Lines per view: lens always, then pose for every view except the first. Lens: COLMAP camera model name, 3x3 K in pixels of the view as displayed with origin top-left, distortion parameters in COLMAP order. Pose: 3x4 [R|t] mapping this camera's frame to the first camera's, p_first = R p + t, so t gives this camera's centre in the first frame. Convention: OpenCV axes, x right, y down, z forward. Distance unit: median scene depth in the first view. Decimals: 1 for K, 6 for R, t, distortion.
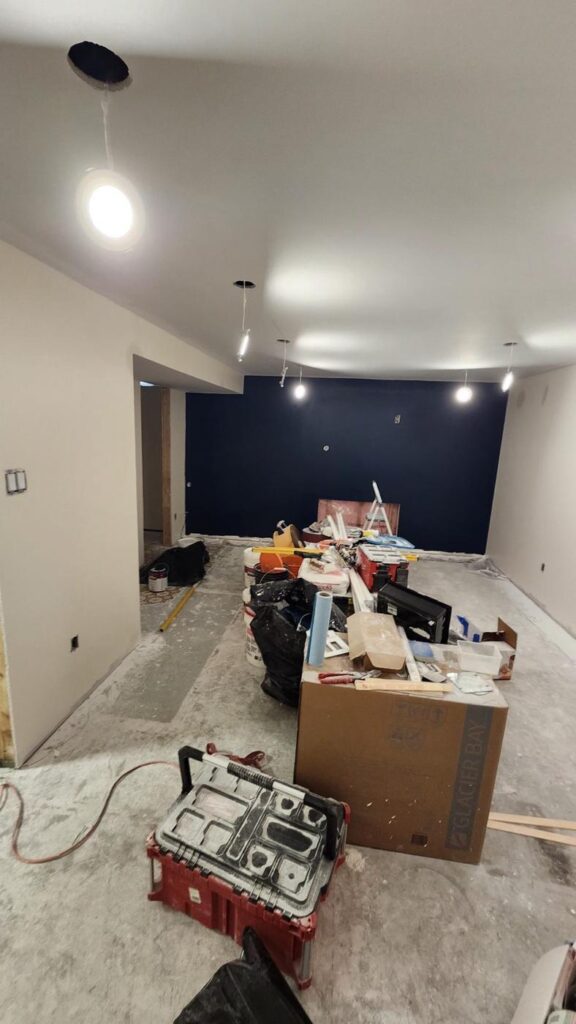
lens RADIAL K [[408.4, 0, 289.4], [0, 408.4, 512.8], [0, 0, 1]] dist [0.001408, -0.000080]
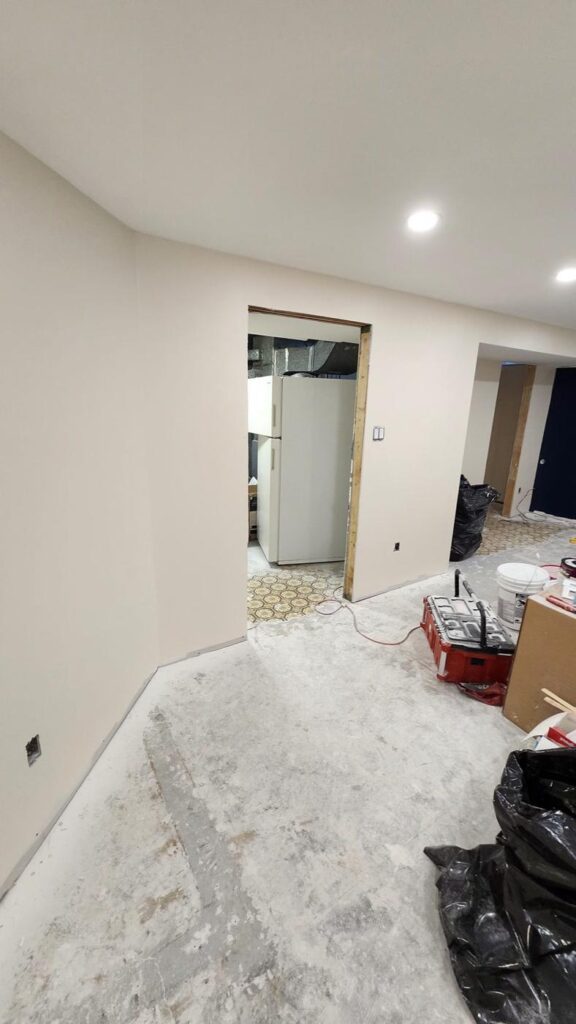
lens RADIAL K [[408.4, 0, 288.5], [0, 408.4, 512.8], [0, 0, 1]] dist [0.001408, -0.000080]
pose [[0.629123, 0.181496, -0.755819, 0.302047], [-0.151542, 0.982339, 0.109752, 0.080175], [0.762390, 0.045491, 0.645516, -0.254830]]
